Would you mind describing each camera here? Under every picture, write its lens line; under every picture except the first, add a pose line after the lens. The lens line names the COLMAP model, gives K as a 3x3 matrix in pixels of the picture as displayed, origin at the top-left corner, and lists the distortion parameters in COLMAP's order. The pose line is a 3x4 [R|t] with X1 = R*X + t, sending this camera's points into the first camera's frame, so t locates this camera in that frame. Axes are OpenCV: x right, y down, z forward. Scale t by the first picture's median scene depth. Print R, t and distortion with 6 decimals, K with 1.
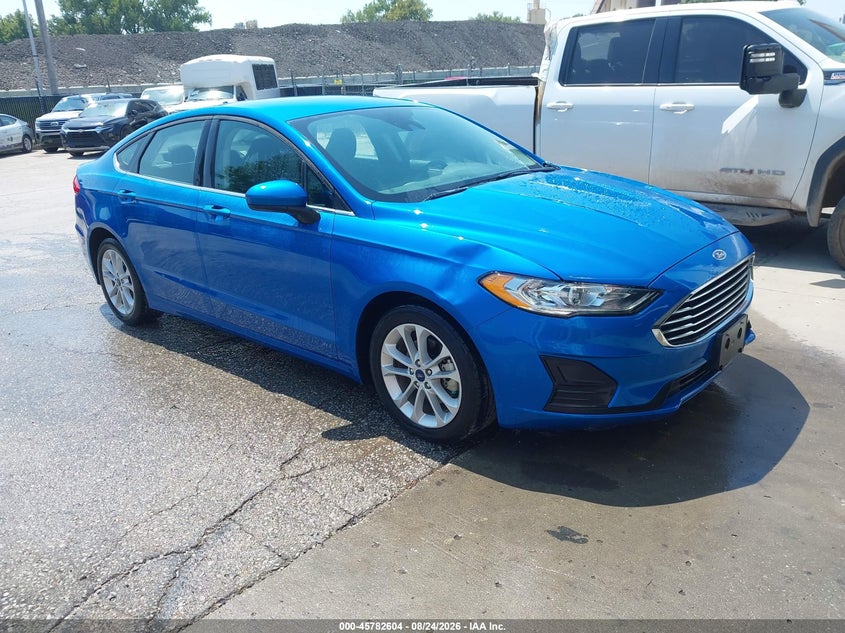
lens RADIAL K [[656.3, 0, 415.7], [0, 656.3, 322.8], [0, 0, 1]] dist [0.011543, -0.048201]
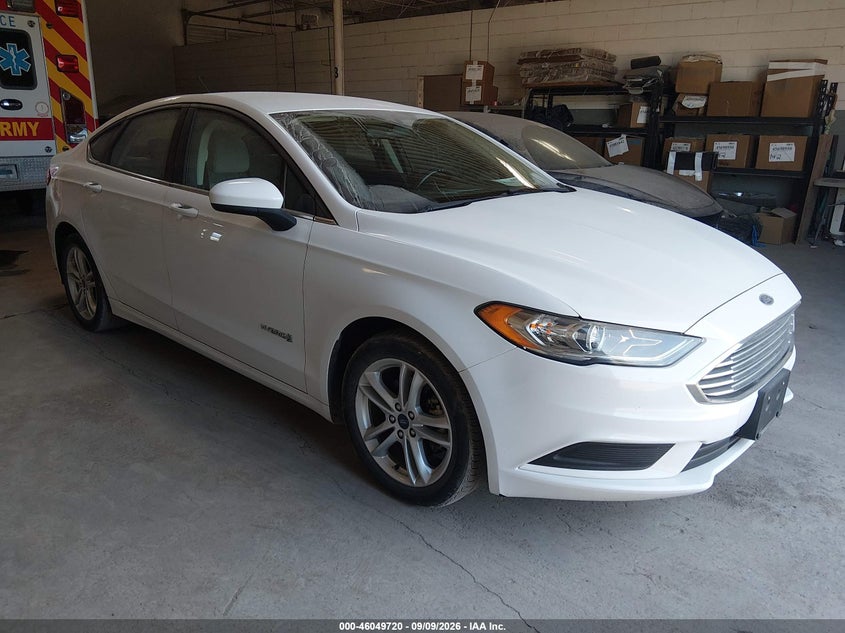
lens RADIAL K [[635.7, 0, 423.4], [0, 635.7, 314.6], [0, 0, 1]] dist [-0.006150, -0.004449]
pose [[0.997937, 0.062592, 0.014302, 0.013734], [-0.062059, 0.997456, -0.035071, -0.023163], [-0.016461, 0.034111, 0.999282, 0.164281]]
